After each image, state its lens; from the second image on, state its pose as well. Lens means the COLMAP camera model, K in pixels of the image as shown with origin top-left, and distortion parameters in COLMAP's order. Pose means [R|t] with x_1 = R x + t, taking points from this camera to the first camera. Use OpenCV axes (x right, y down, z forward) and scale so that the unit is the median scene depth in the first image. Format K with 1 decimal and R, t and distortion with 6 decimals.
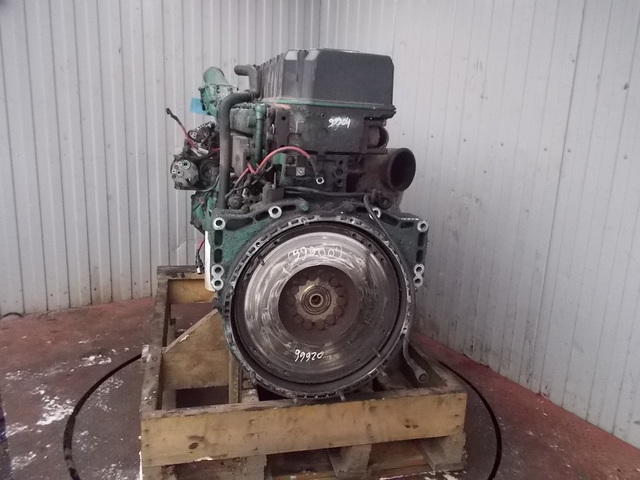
lens RADIAL K [[561.7, 0, 324.3], [0, 561.7, 239.2], [0, 0, 1]] dist [0.004497, -0.009363]
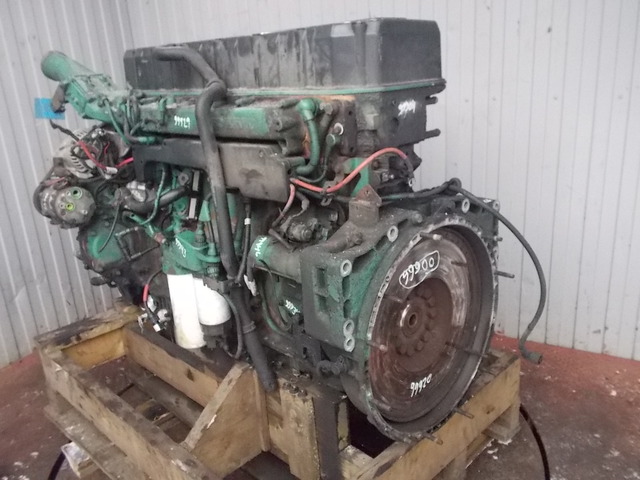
lens RADIAL K [[568.3, 0, 320.0], [0, 568.3, 240.0], [0, 0, 1]] dist [0.009993, 0.001399]
pose [[0.848411, -0.259208, 0.461530, -0.515215], [0.221331, 0.965736, 0.135521, -0.161302], [-0.480844, -0.012826, 0.876712, 0.325496]]
